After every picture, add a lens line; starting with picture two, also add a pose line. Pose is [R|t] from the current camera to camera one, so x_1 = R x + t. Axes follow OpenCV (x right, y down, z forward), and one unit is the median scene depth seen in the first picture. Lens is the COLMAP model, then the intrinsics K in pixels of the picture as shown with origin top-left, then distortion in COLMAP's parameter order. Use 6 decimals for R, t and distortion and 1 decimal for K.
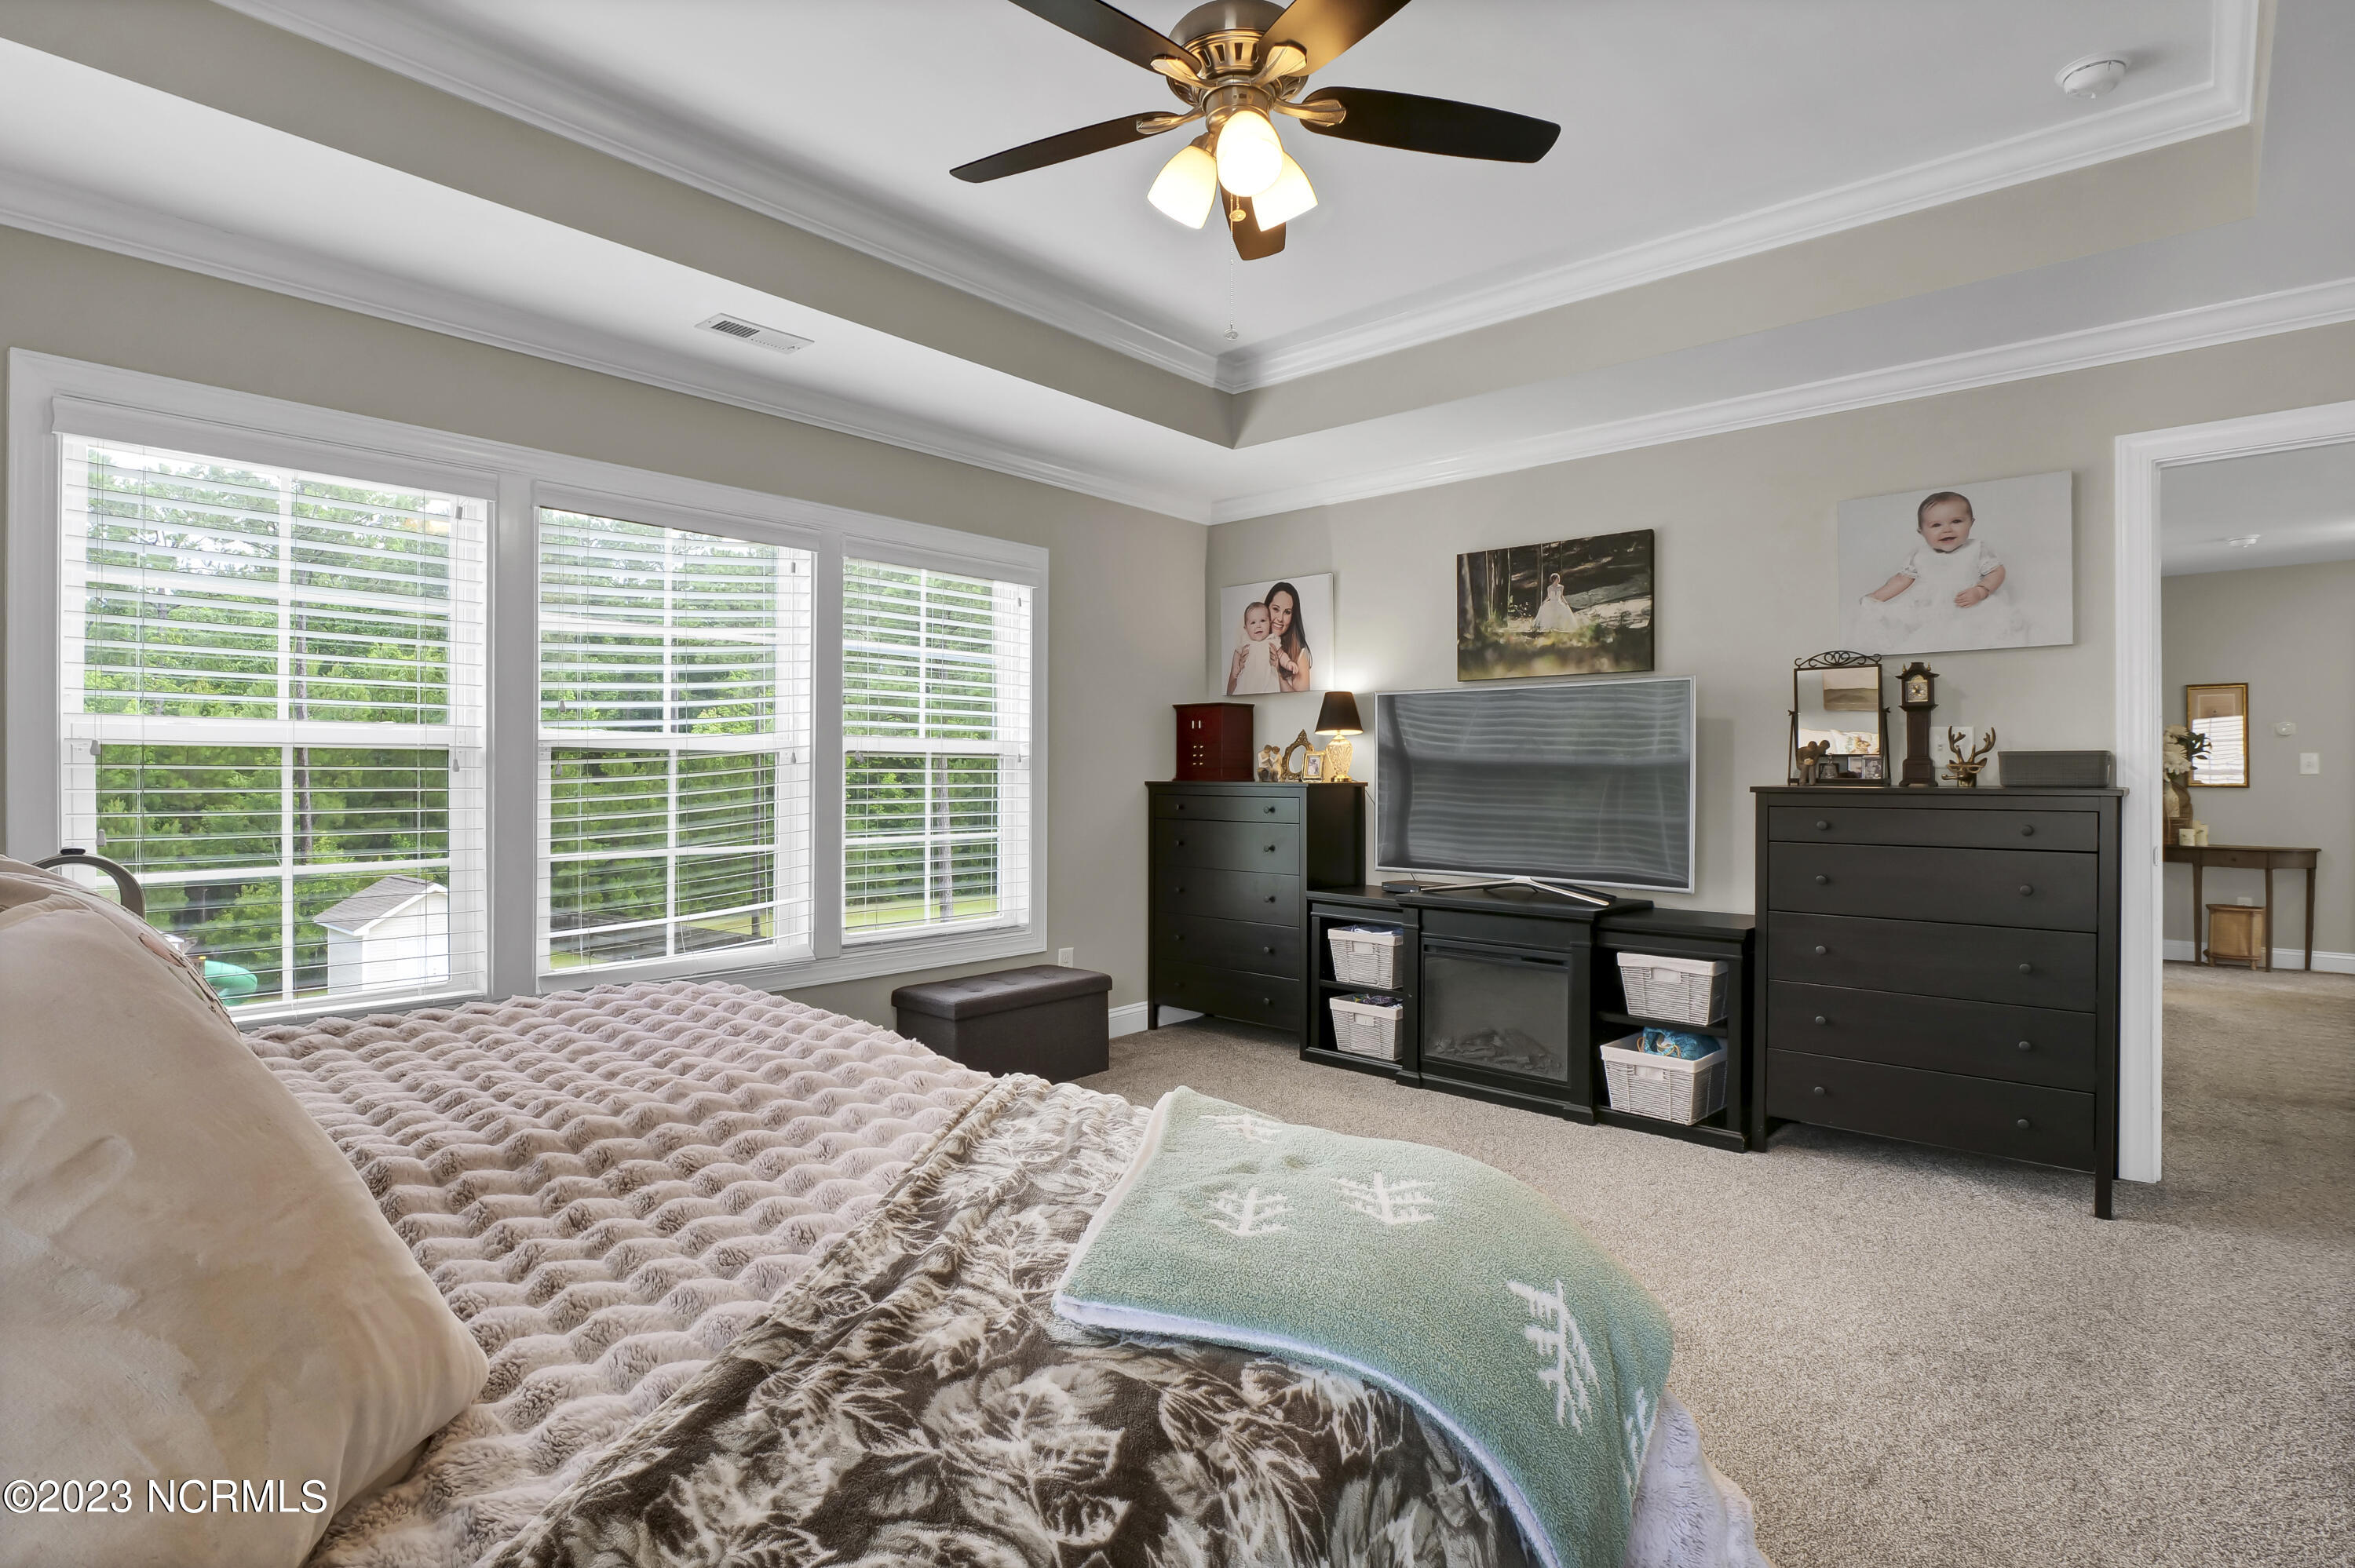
lens RADIAL K [[1168.8, 0, 1168.9], [0, 1168.8, 772.9], [0, 0, 1]] dist [-0.011237, -0.000714]
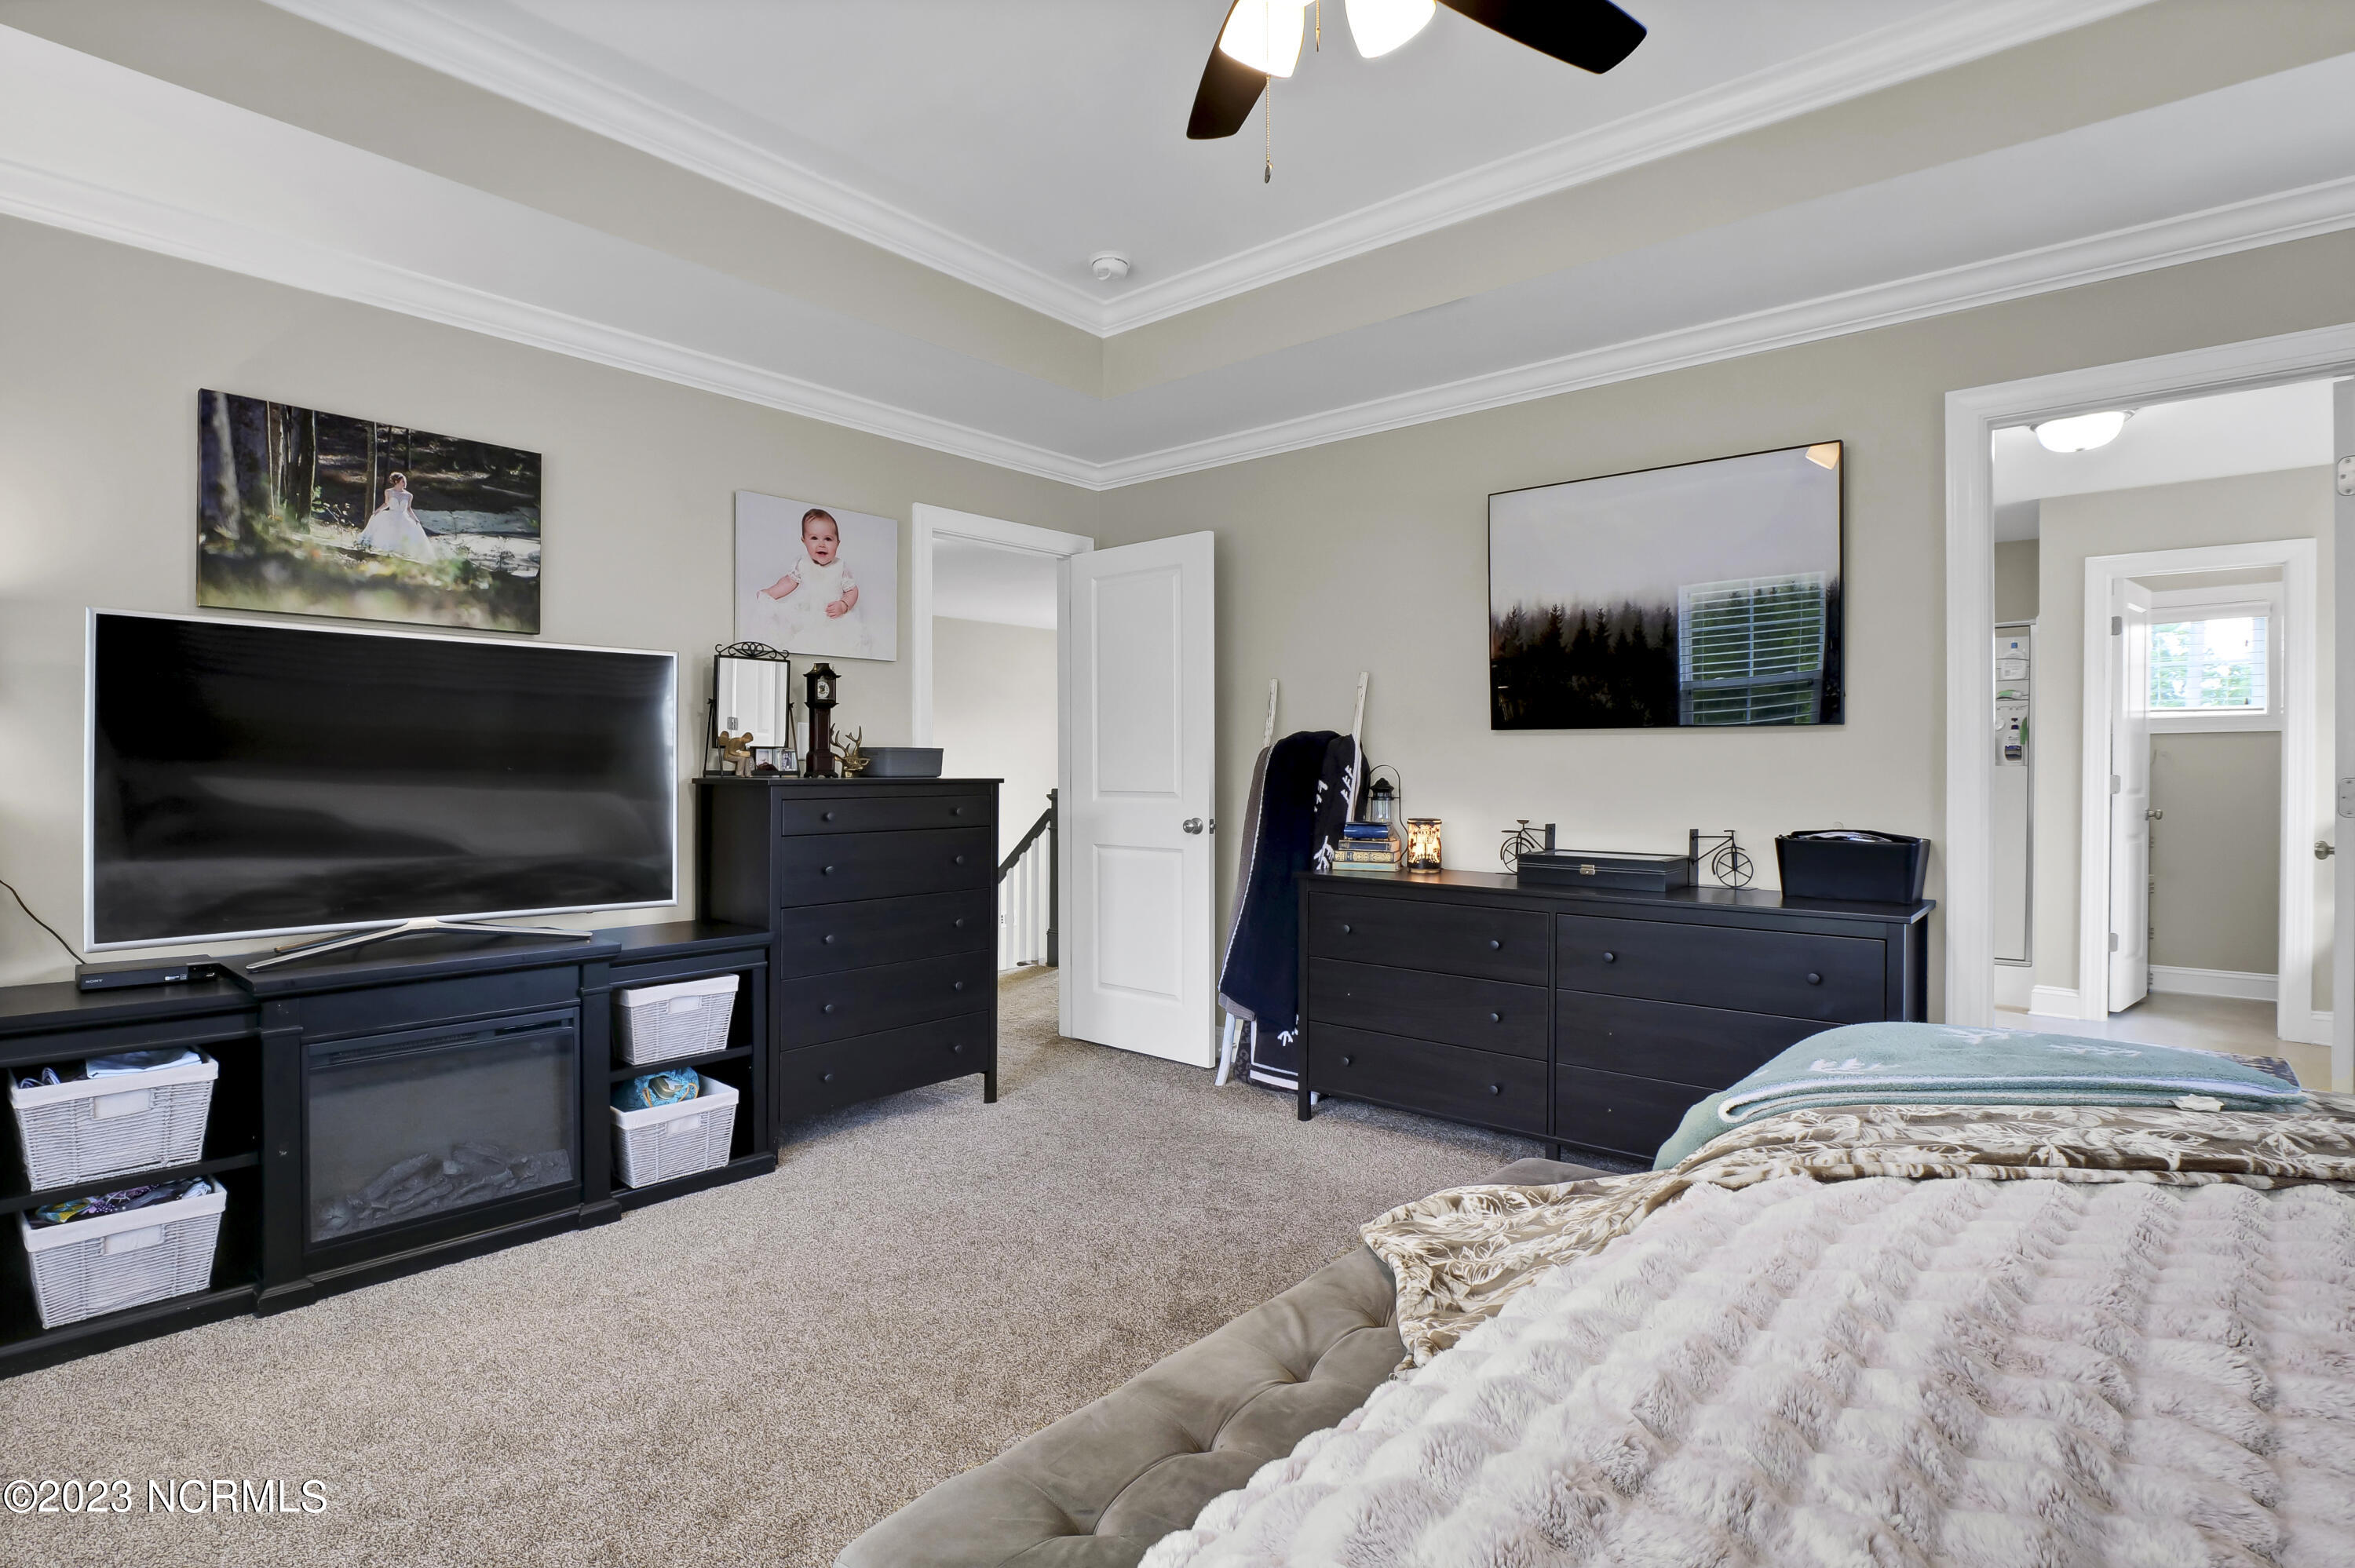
lens RADIAL K [[1168.8, 0, 1168.9], [0, 1168.8, 772.9], [0, 0, 1]] dist [-0.011237, -0.000714]
pose [[-0.020421, -0.003794, 0.999784, -0.403628], [-0.000813, 0.999993, 0.003778, 0.002415], [-0.999791, -0.000736, -0.020424, 0.630415]]
